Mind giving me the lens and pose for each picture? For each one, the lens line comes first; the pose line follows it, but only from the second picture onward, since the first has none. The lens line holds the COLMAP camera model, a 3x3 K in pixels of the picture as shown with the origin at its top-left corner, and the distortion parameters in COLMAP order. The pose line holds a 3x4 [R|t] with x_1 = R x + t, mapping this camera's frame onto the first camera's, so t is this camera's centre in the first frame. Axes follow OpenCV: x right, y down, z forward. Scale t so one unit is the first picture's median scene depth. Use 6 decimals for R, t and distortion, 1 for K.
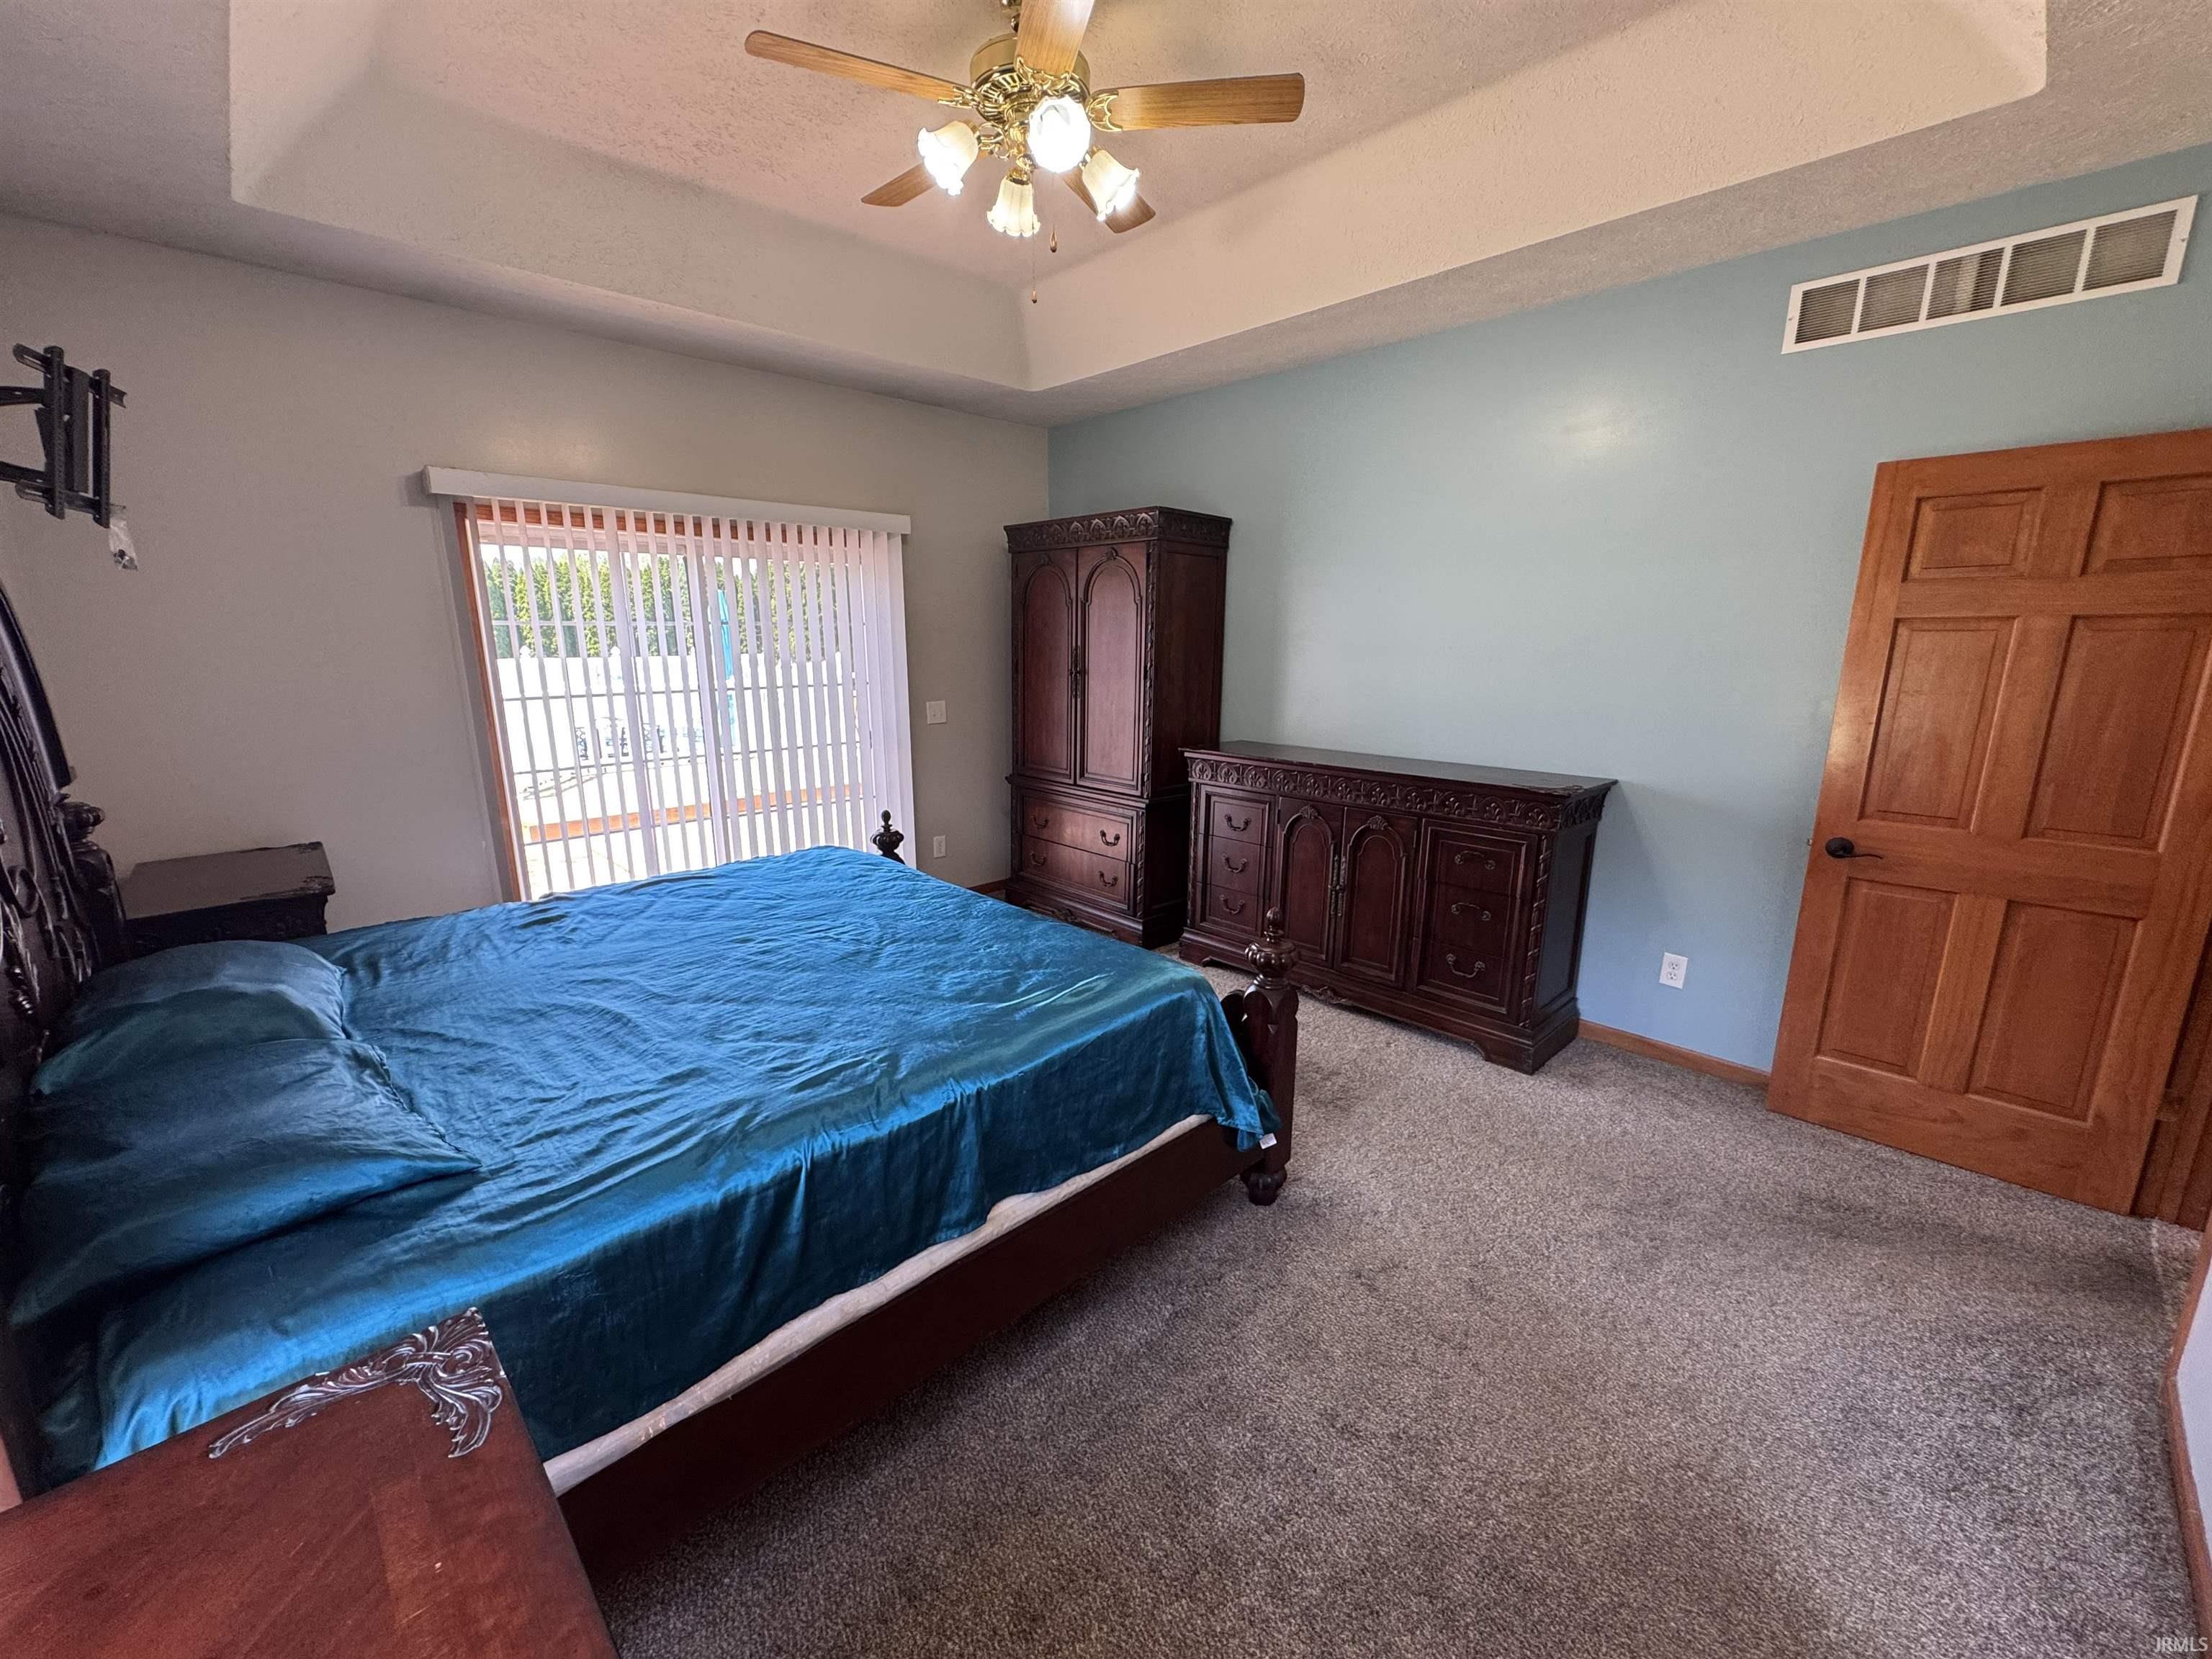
lens RADIAL K [[882.3, 0, 1106.0], [0, 882.3, 829.5], [0, 0, 1]] dist [-0.002154, -0.000042]
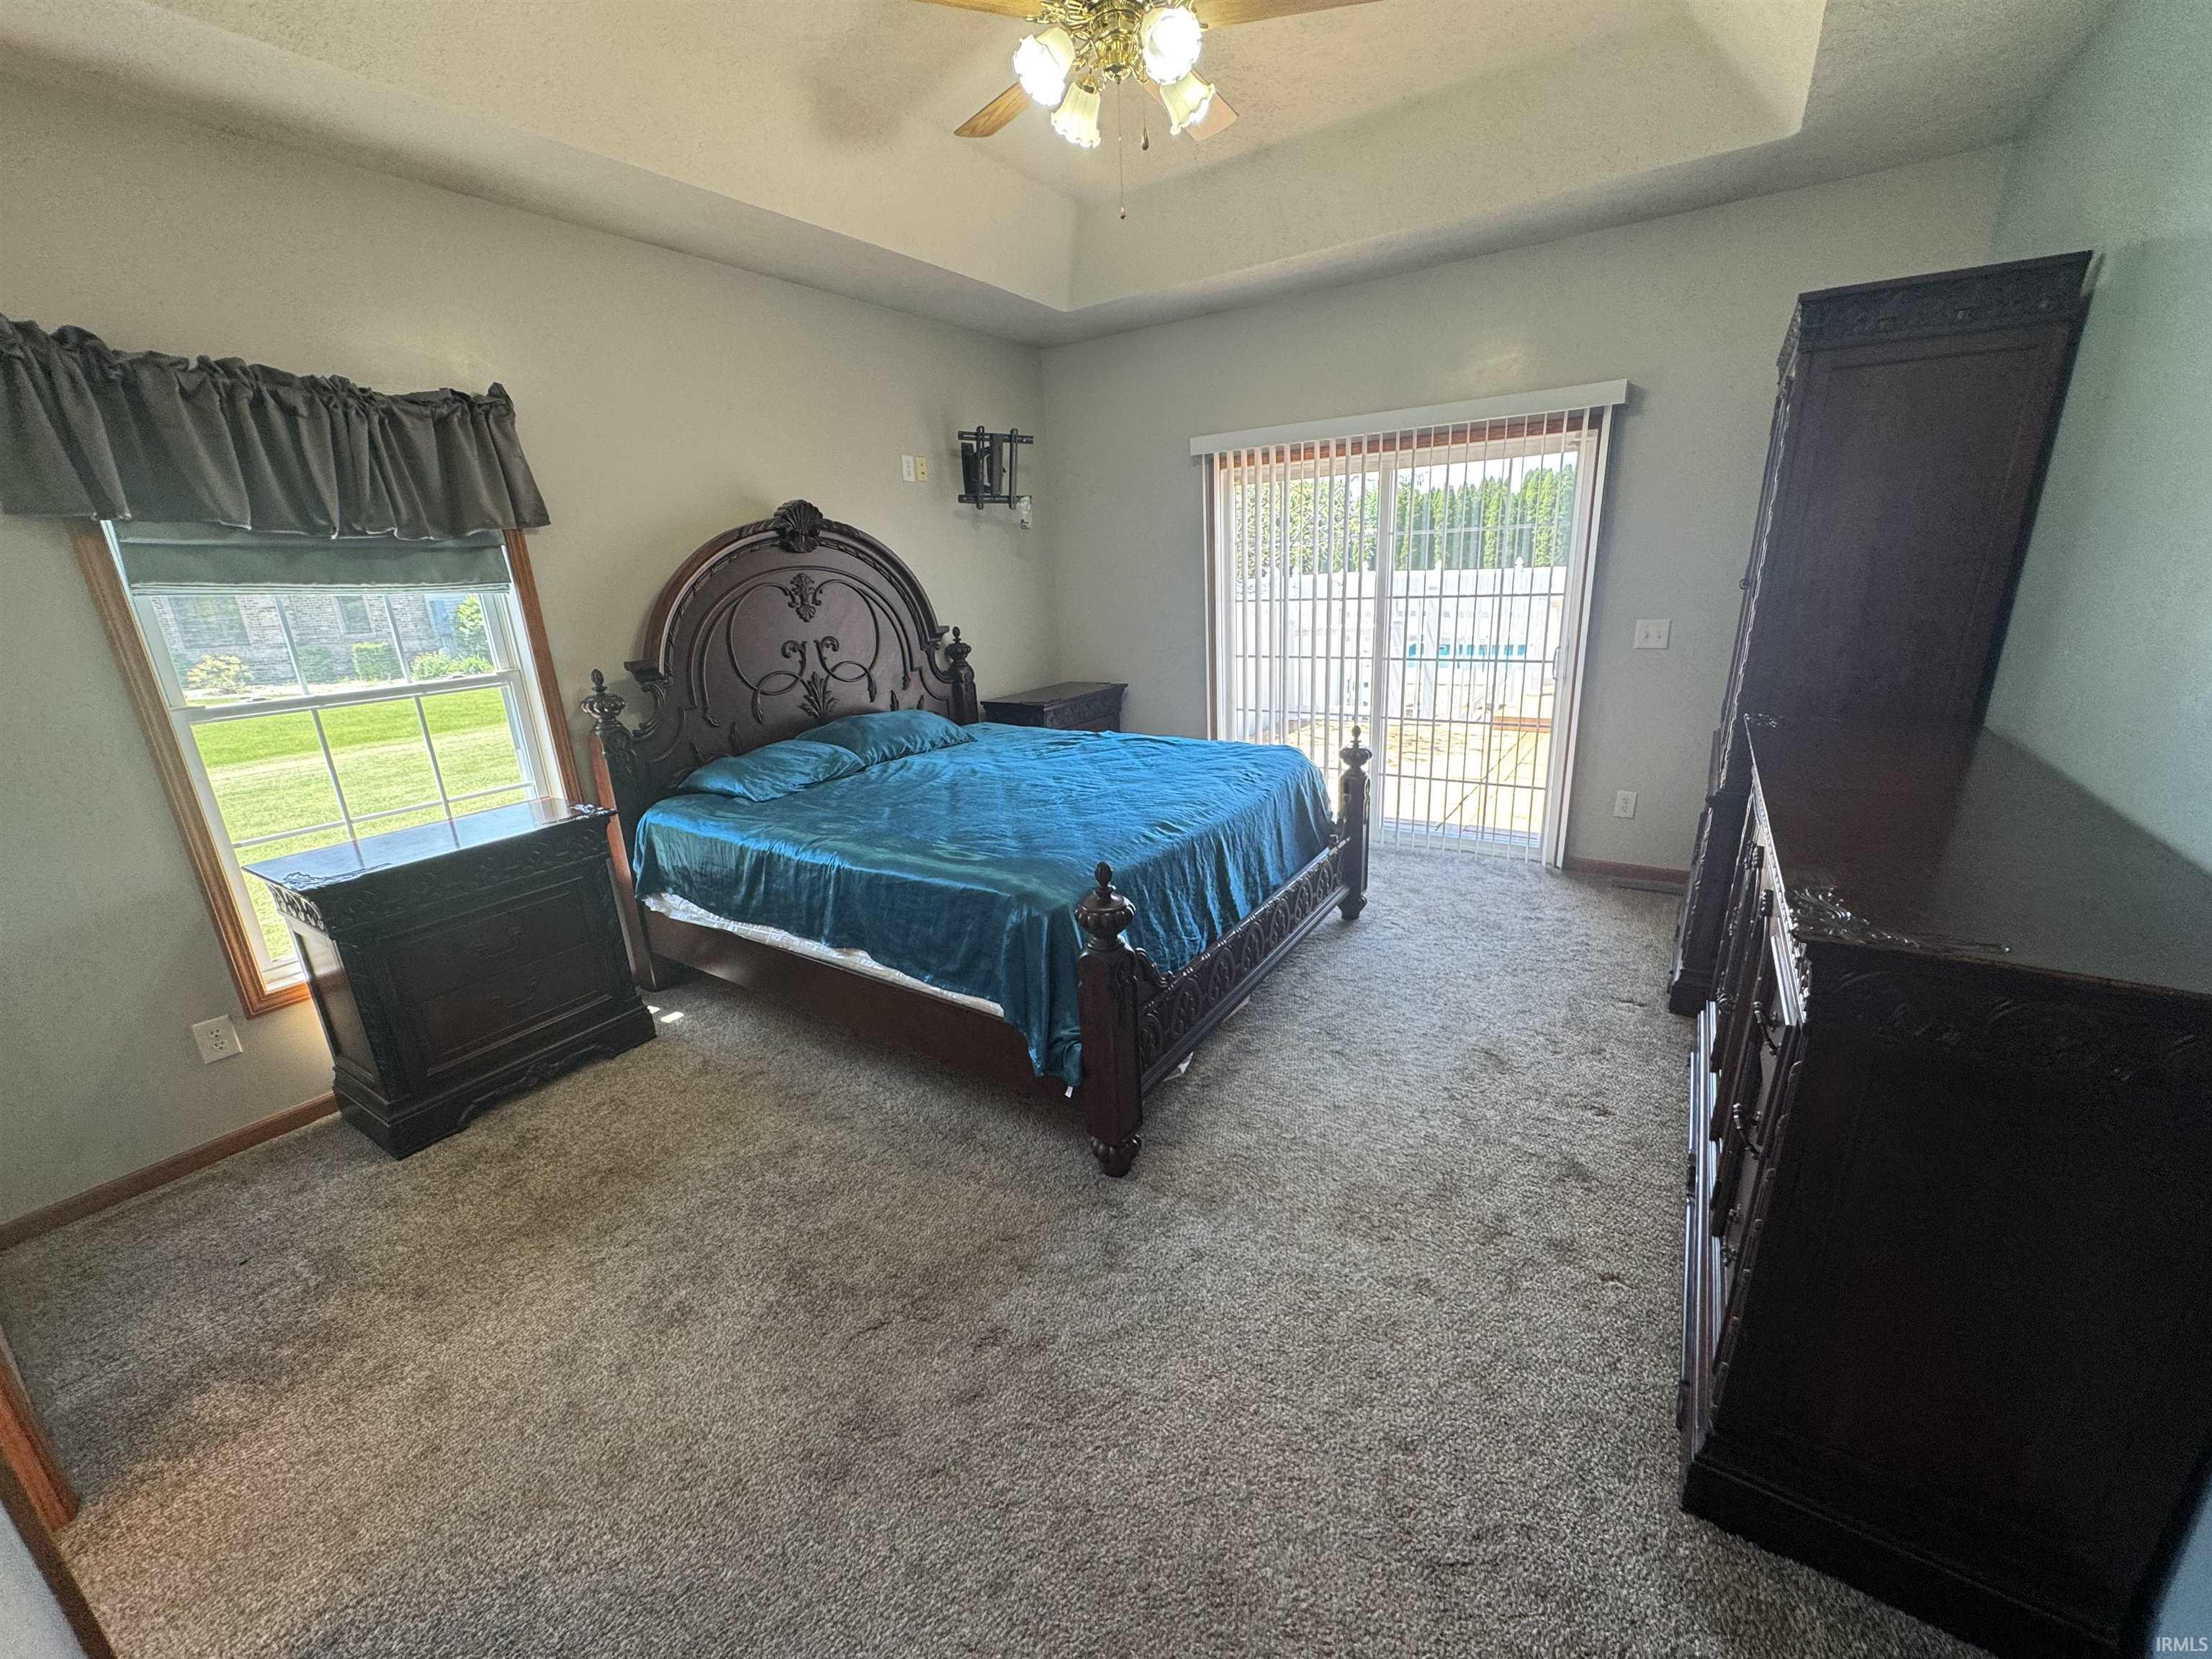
lens RADIAL K [[882.3, 0, 1106.0], [0, 882.3, 829.5], [0, 0, 1]] dist [-0.002154, -0.000042]
pose [[0.223312, 0.268139, -0.937141, 1.017165], [-0.164430, 0.958004, 0.234926, -0.151199], [0.960778, 0.101632, 0.258024, 0.761805]]
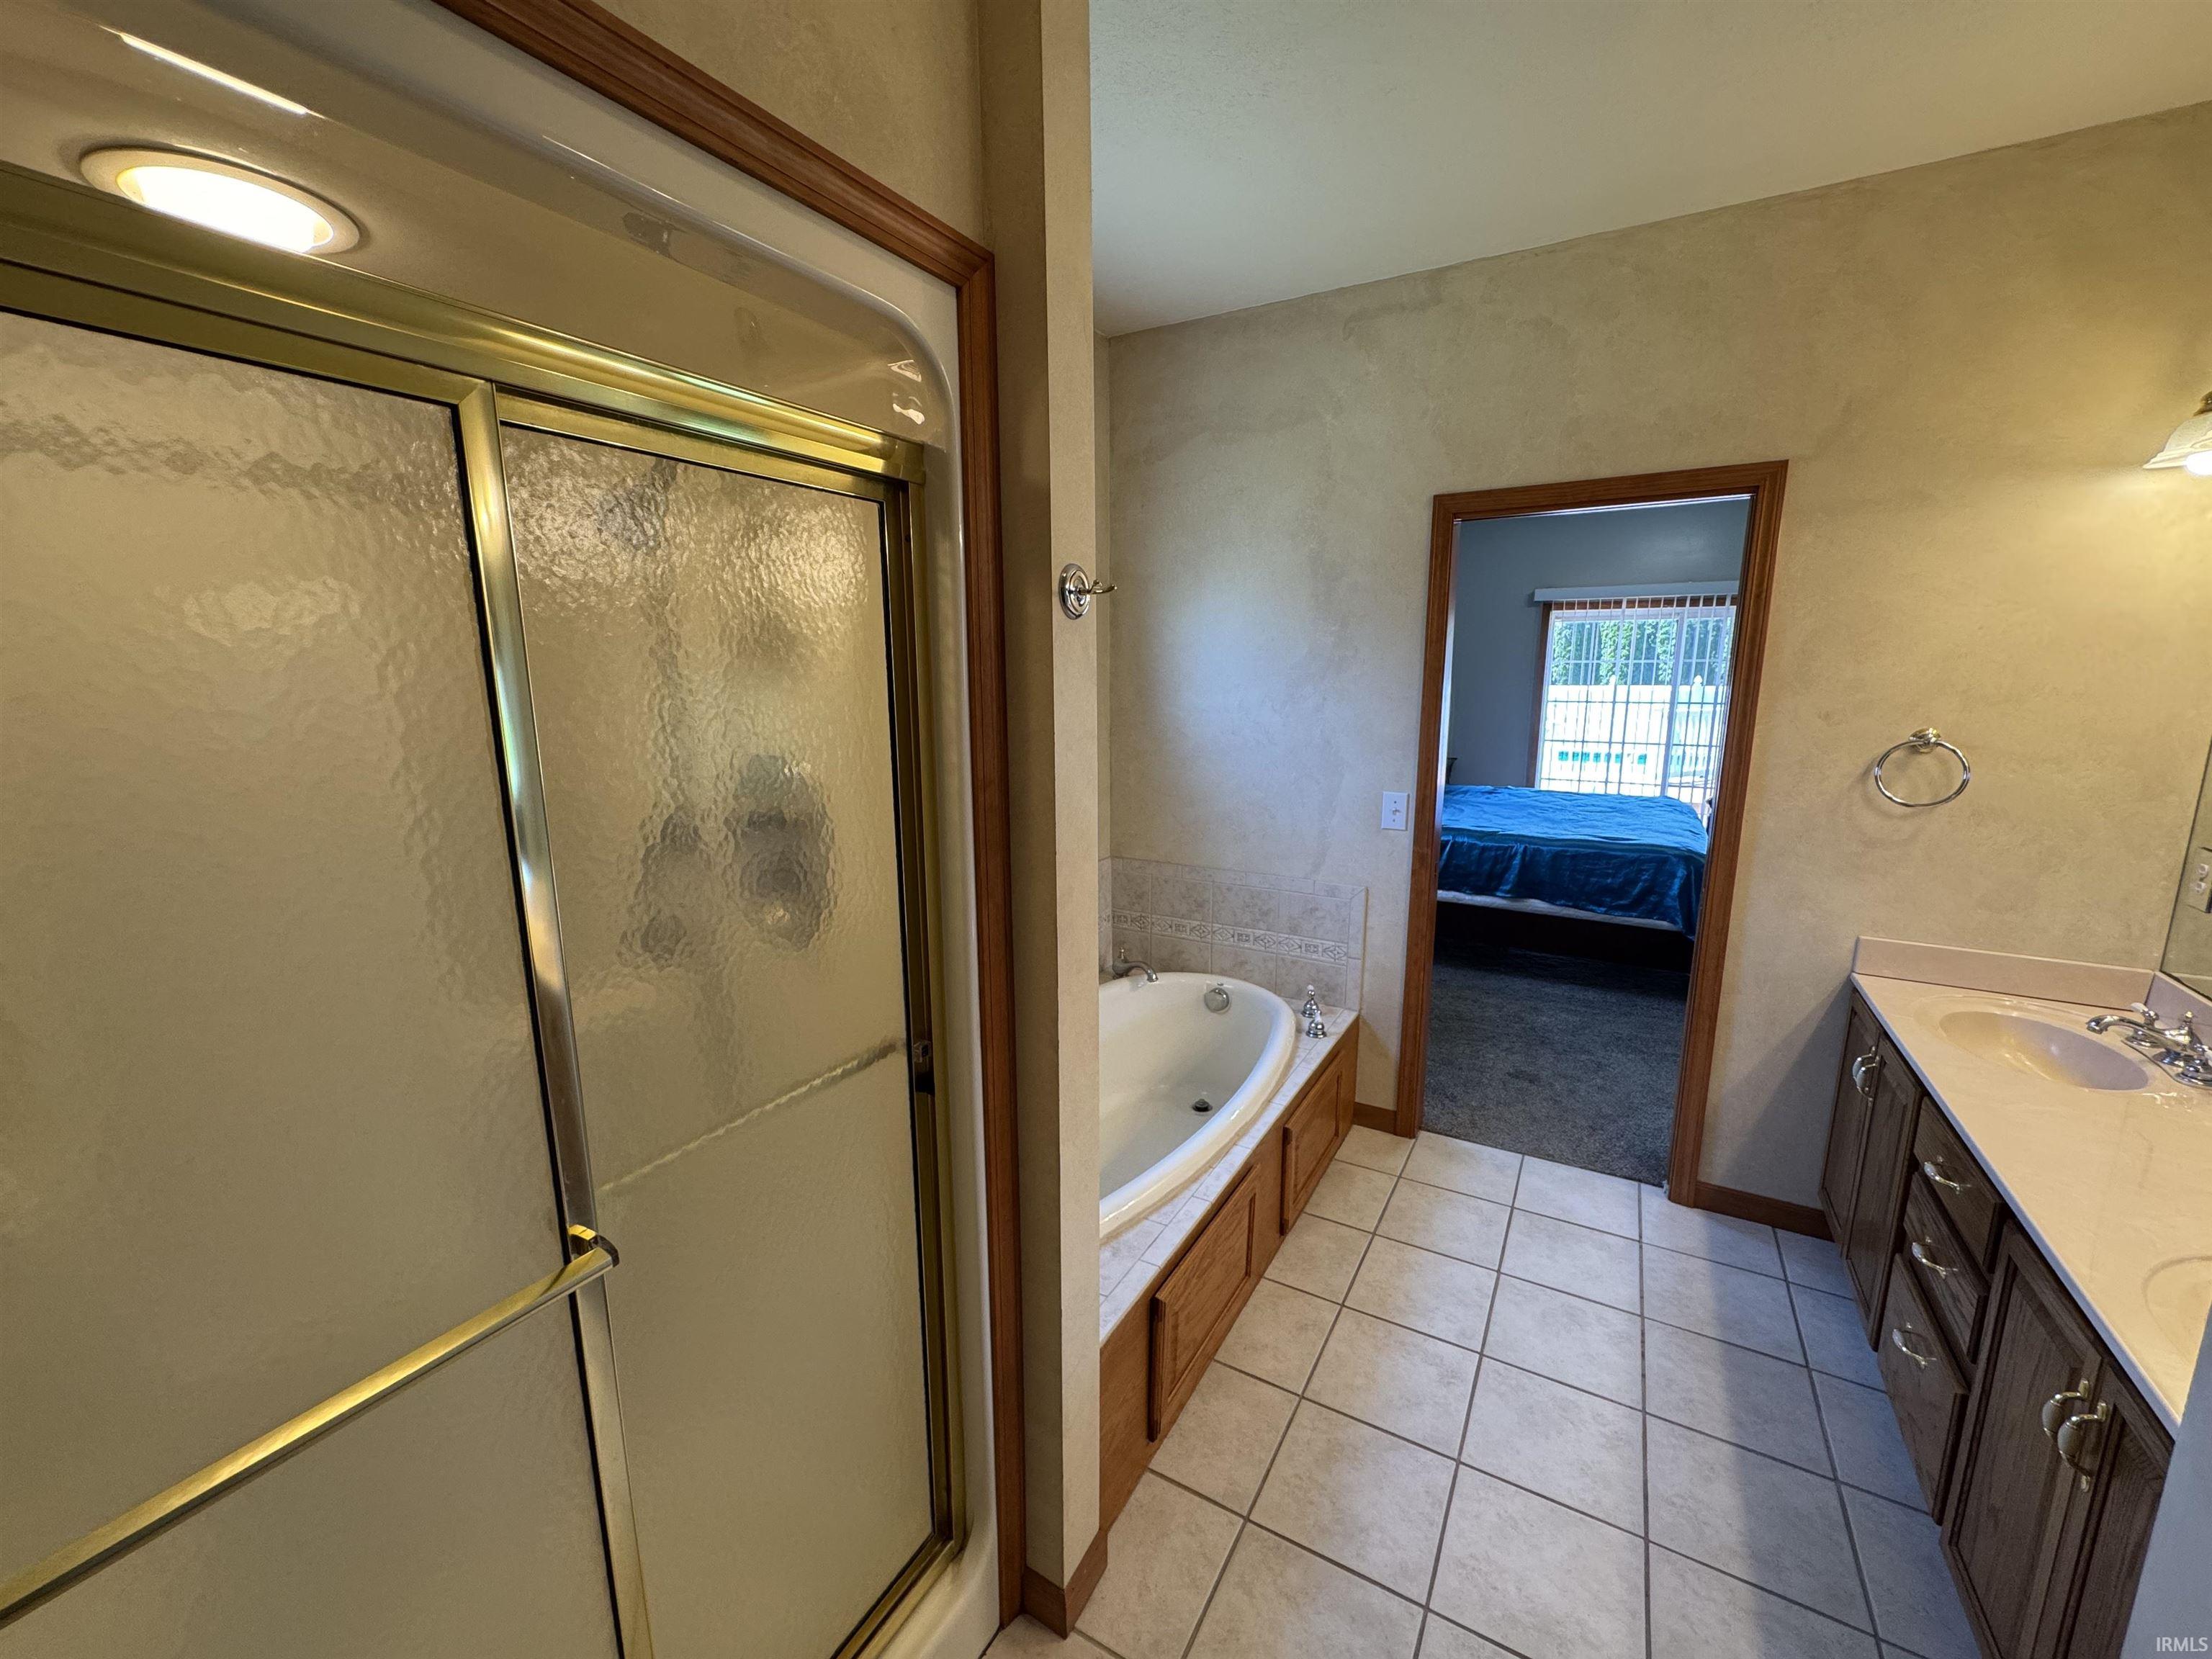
lens RADIAL K [[882.3, 0, 1106.0], [0, 882.3, 829.5], [0, 0, 1]] dist [-0.002154, -0.000042]
pose [[0.273891, 0.173191, -0.946038, 1.420763], [-0.202463, 0.971993, 0.119327, 0.138286], [0.940209, 0.158855, 0.301284, -0.684673]]
